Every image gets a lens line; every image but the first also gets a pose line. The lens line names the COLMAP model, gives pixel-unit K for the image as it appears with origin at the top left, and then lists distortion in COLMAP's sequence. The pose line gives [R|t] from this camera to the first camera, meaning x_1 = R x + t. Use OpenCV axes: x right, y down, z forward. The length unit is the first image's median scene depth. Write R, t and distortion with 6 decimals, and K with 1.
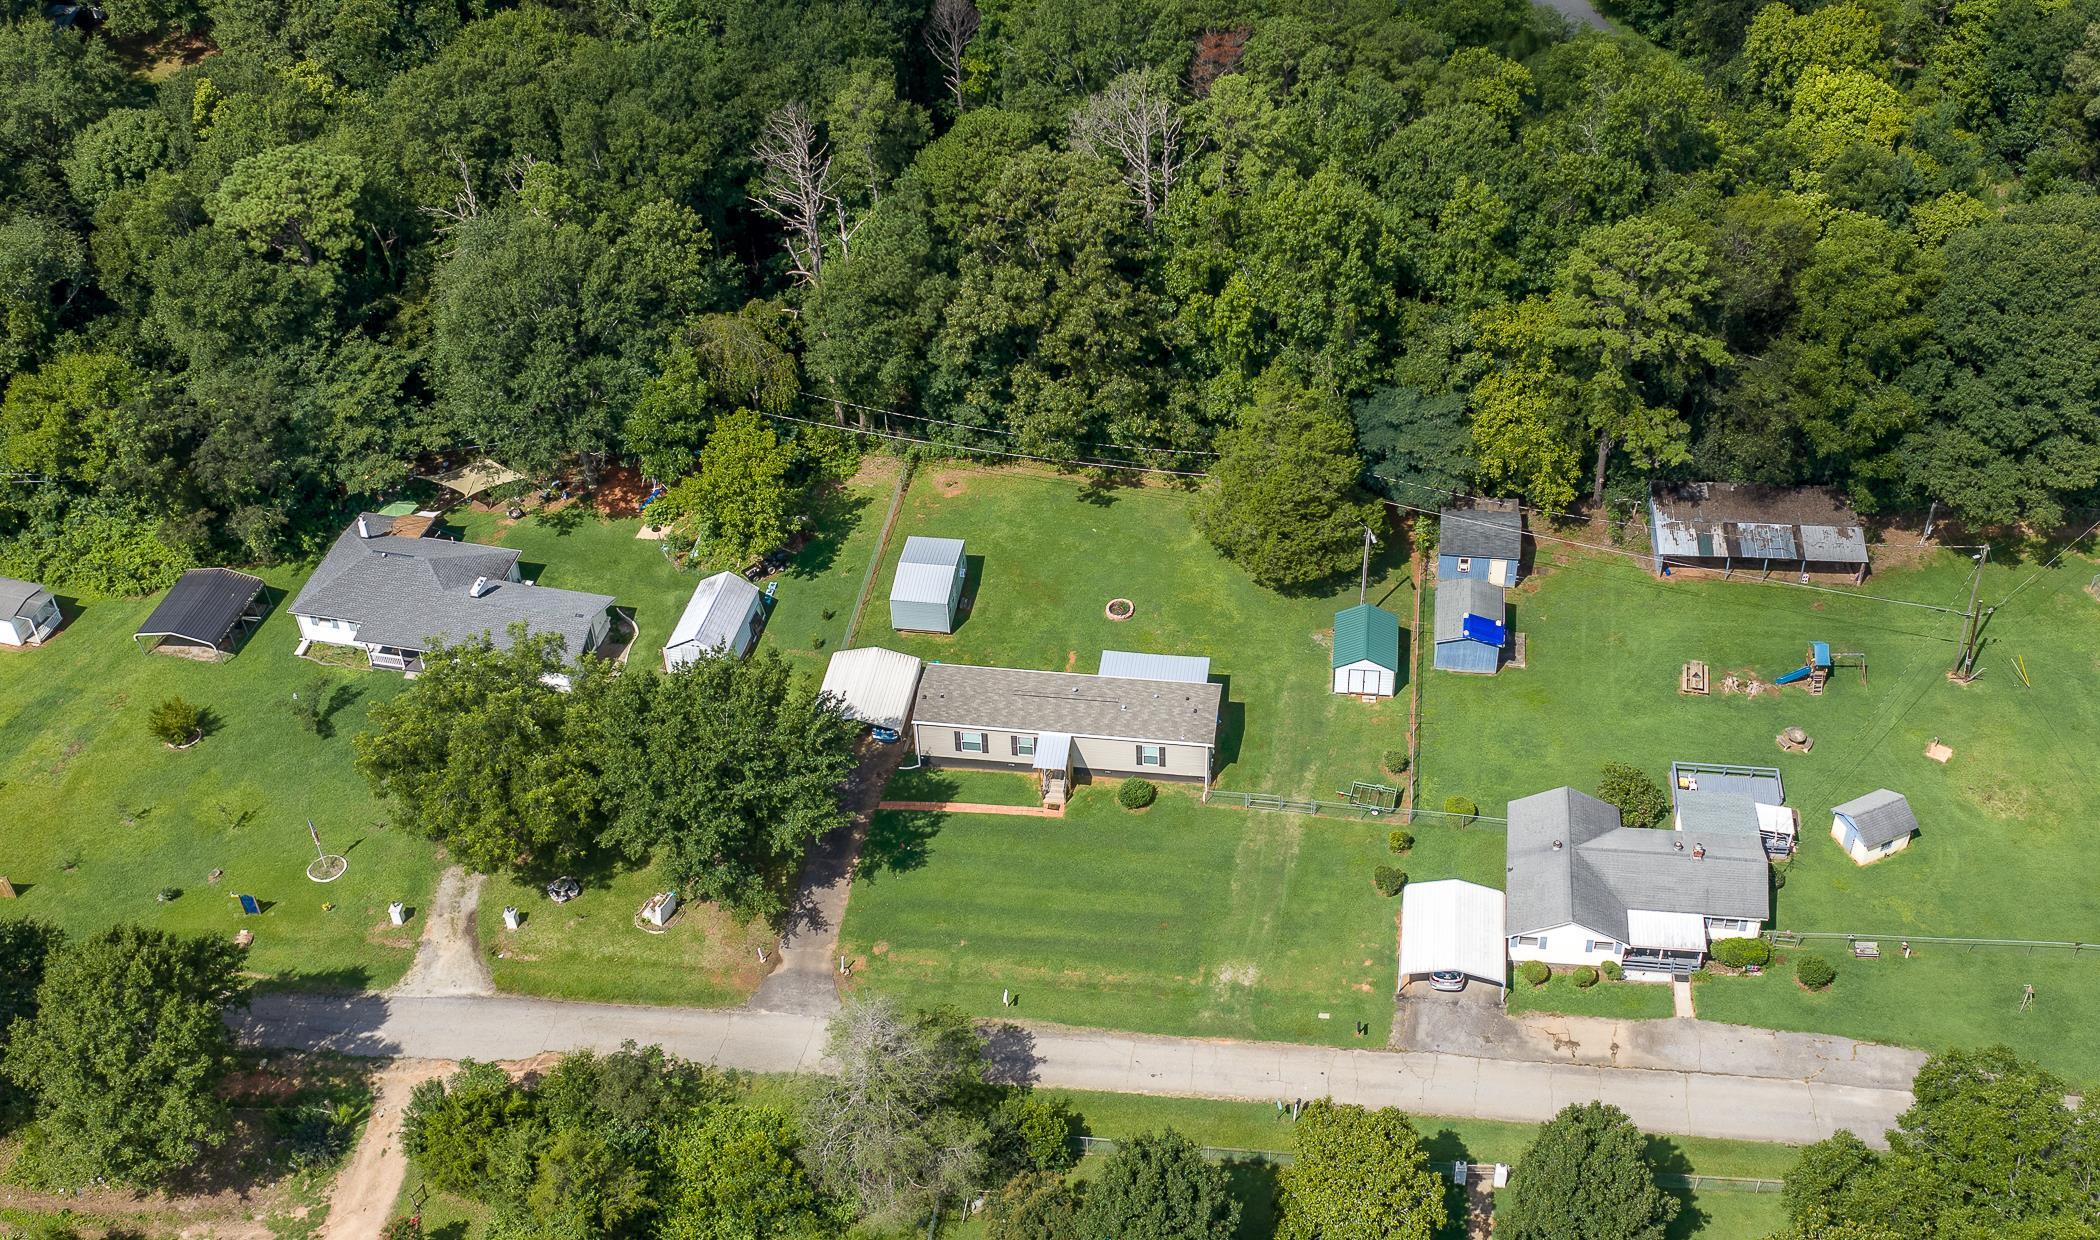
lens RADIAL K [[2138.4, 0, 1050.0], [0, 2138.4, 620.0], [0, 0, 1]] dist [0.025566, 0.019857]
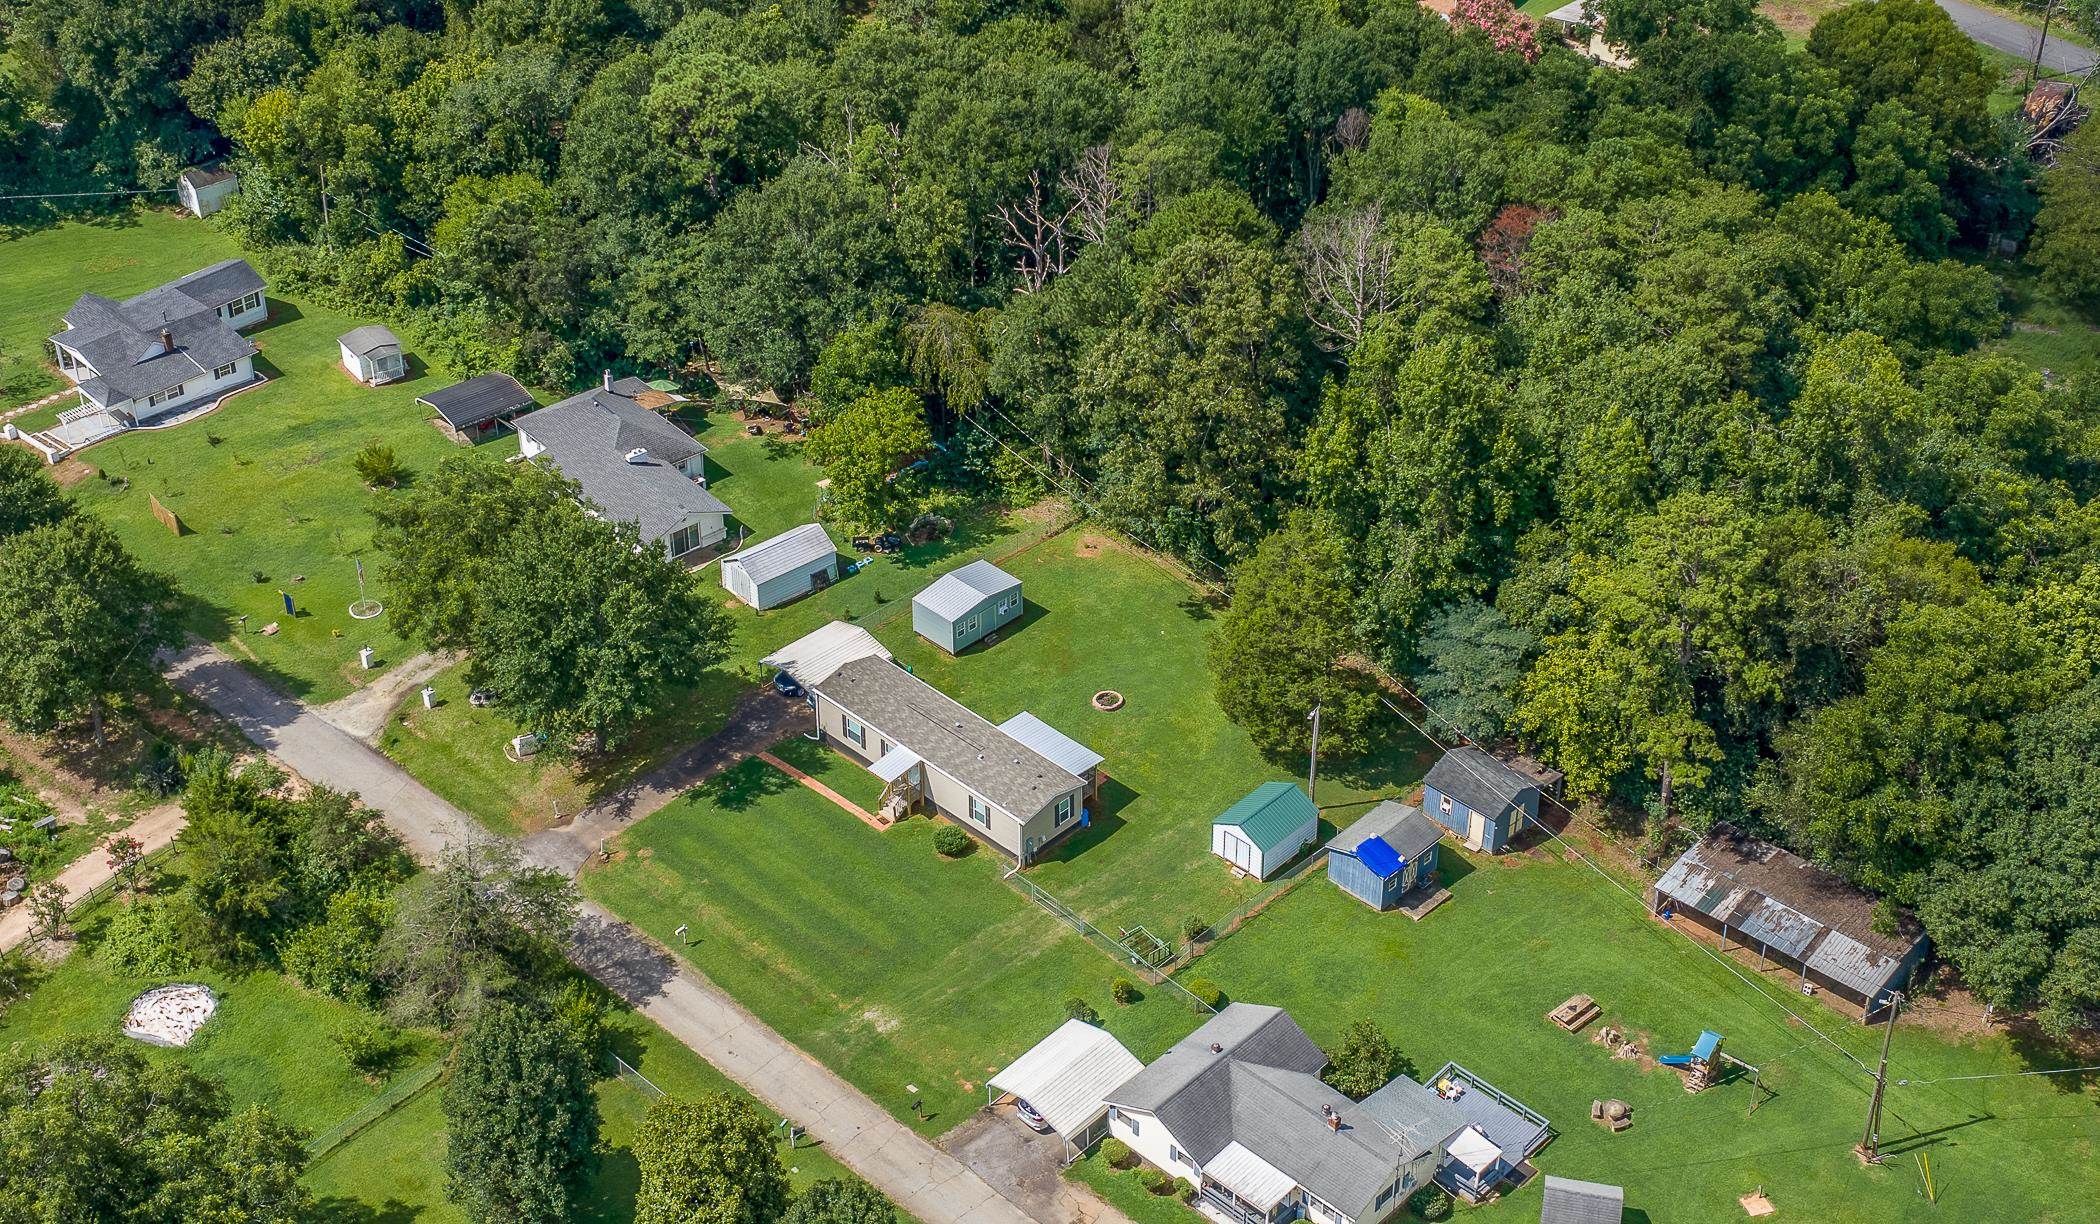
lens RADIAL K [[2432.1, 0, 1050.0], [0, 2432.1, 612.0], [0, 0, 1]] dist [0.038922, -0.023389]
pose [[0.805677, 0.367992, -0.464184, 0.549094], [-0.419819, 0.907561, -0.009185, -0.021988], [0.417895, 0.202274, 0.885691, 0.017362]]
